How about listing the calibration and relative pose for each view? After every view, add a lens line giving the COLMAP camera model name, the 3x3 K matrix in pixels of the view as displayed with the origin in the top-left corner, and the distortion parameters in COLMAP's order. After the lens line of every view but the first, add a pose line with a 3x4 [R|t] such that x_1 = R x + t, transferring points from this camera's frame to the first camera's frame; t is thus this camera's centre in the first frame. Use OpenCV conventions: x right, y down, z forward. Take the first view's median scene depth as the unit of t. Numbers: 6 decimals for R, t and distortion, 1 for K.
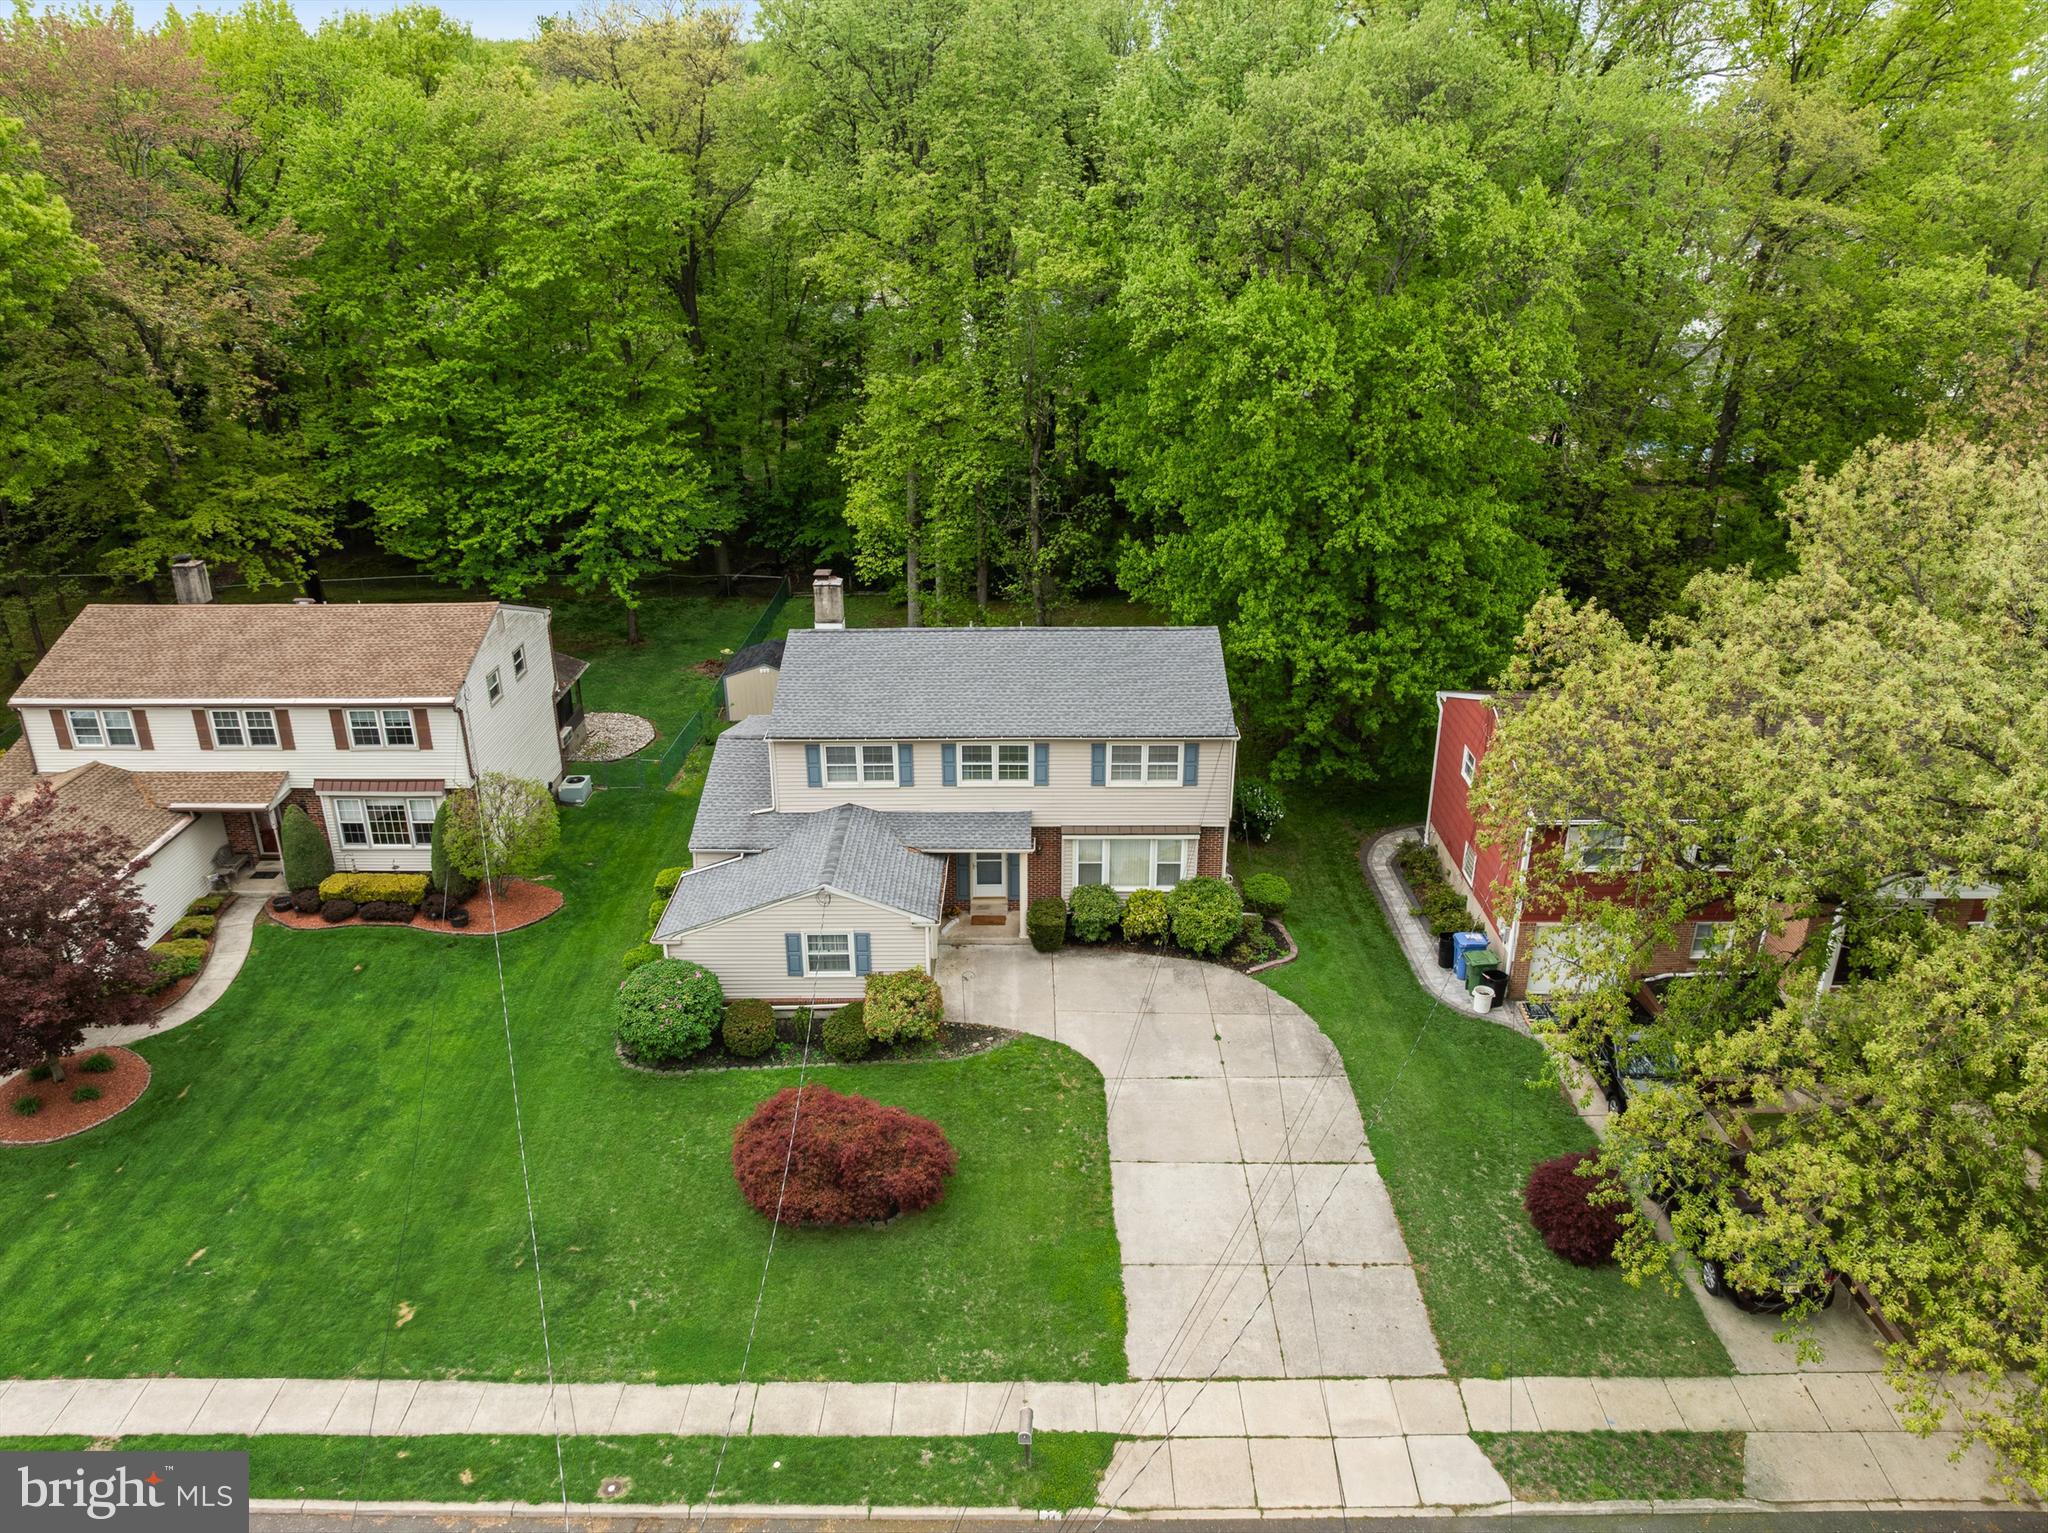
lens RADIAL K [[1473.0, 0, 1018.9], [0, 1473.0, 754.2], [0, 0, 1]] dist [-0.048071, 0.026034]
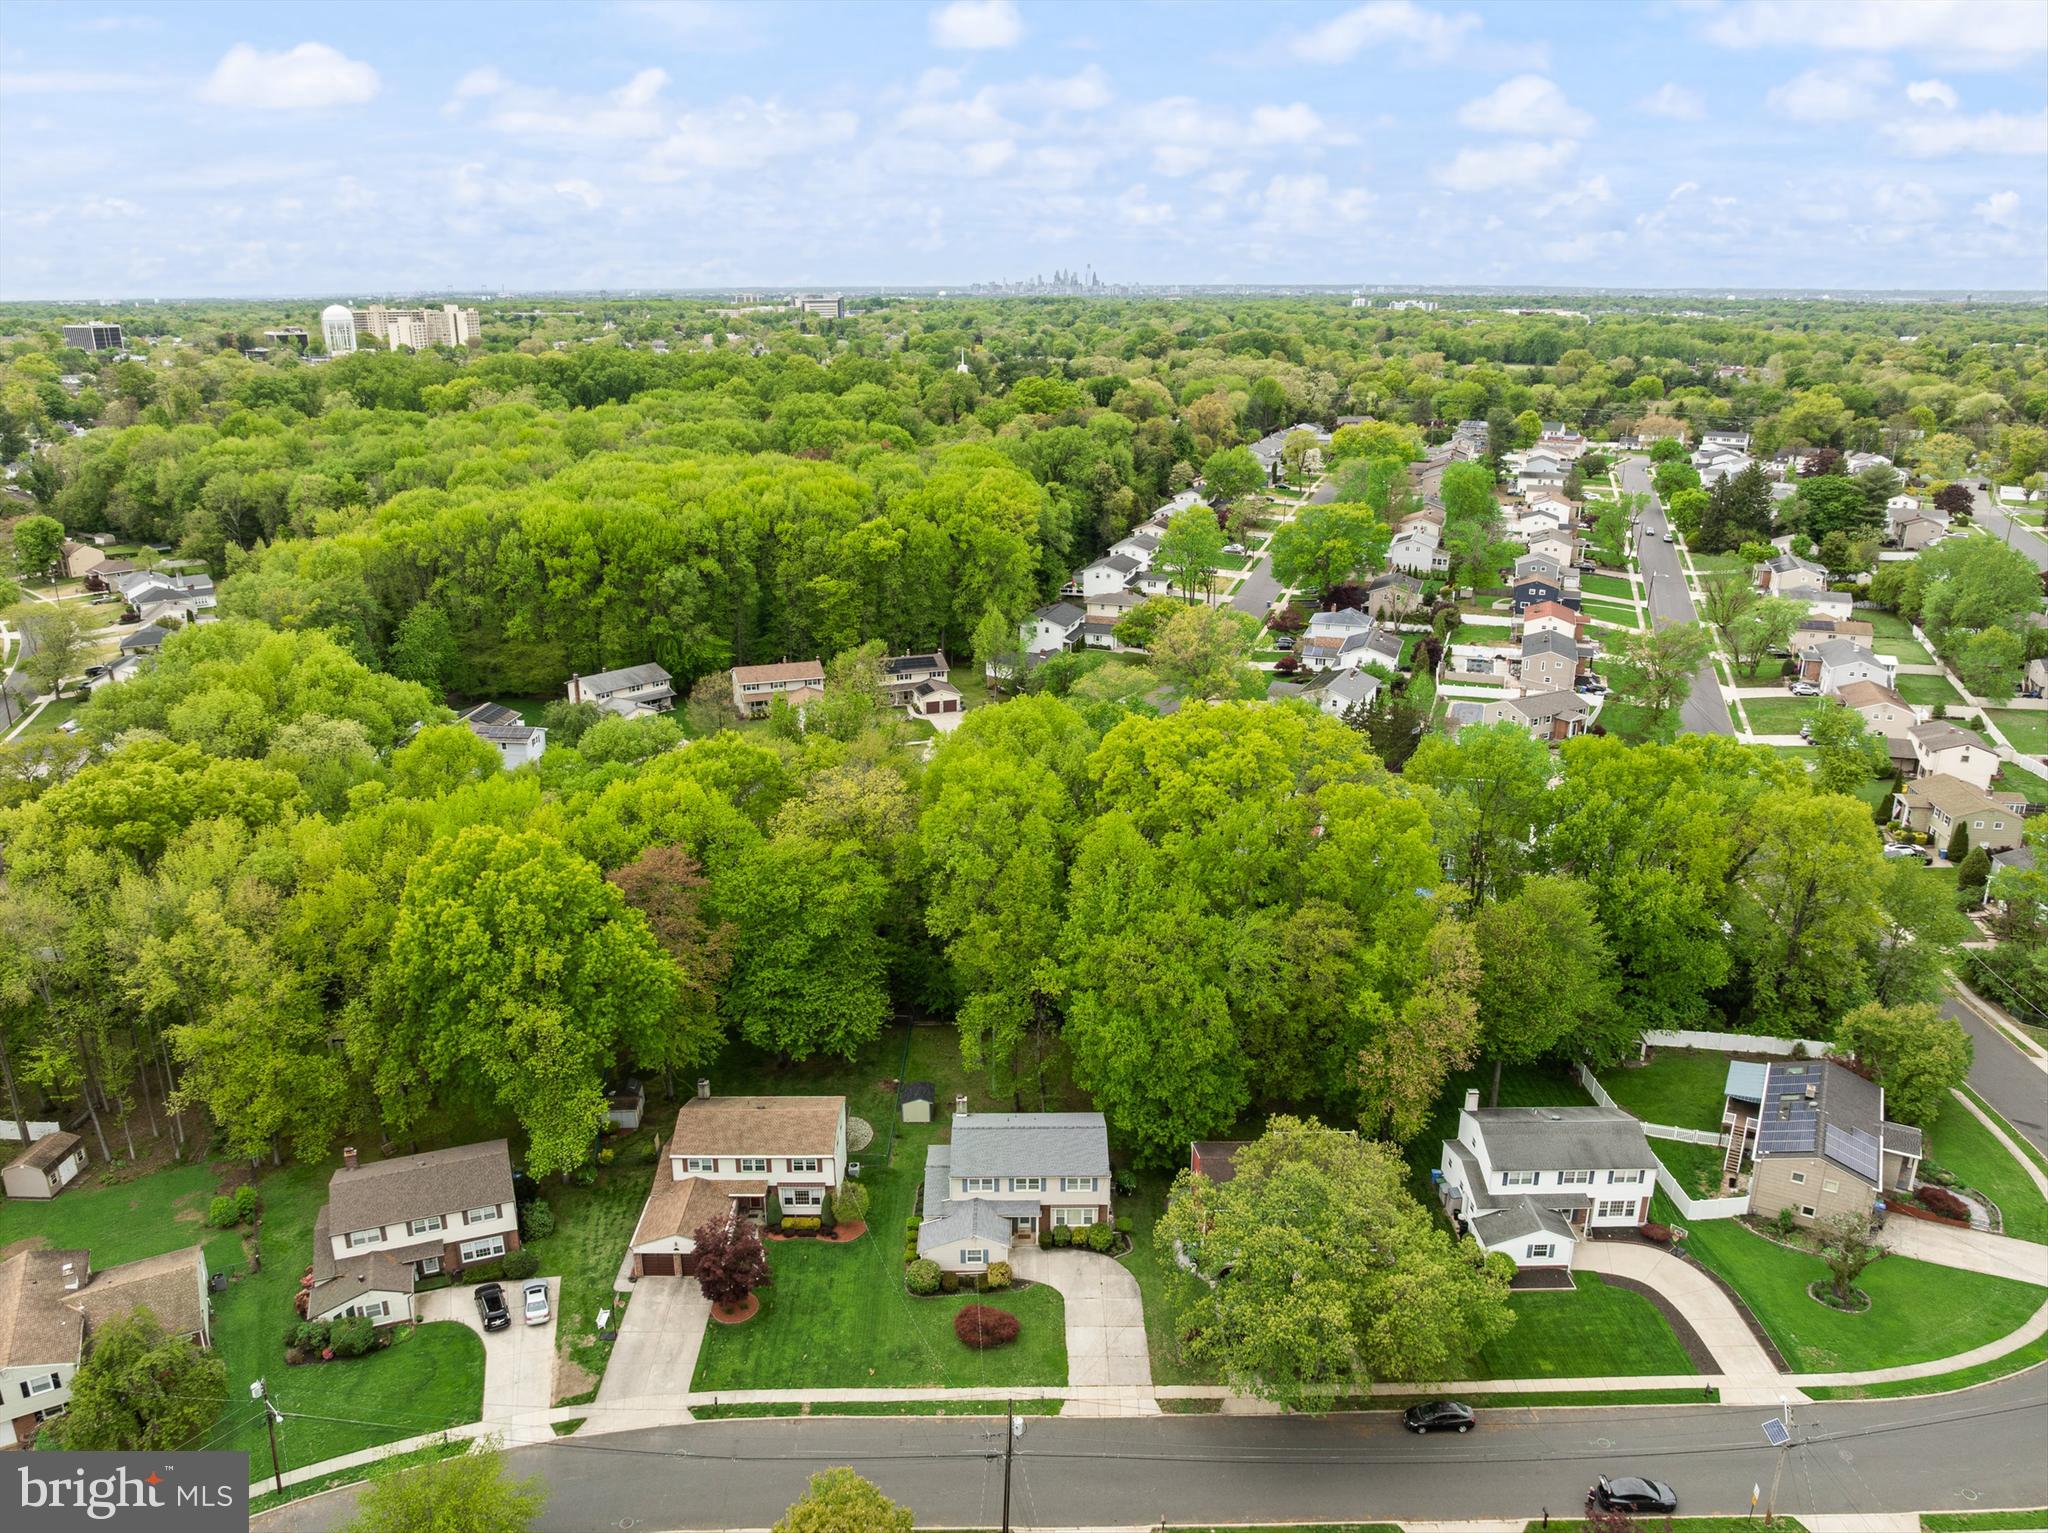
lens RADIAL K [[1473.0, 0, 1016.0], [0, 1473.0, 775.3], [0, 0, 1]] dist [-0.048071, 0.026034]
pose [[0.999973, -0.001566, 0.007238, -0.062516], [0.002040, 0.997819, -0.065973, -0.648576], [-0.007119, 0.065986, 0.997795, -2.070488]]
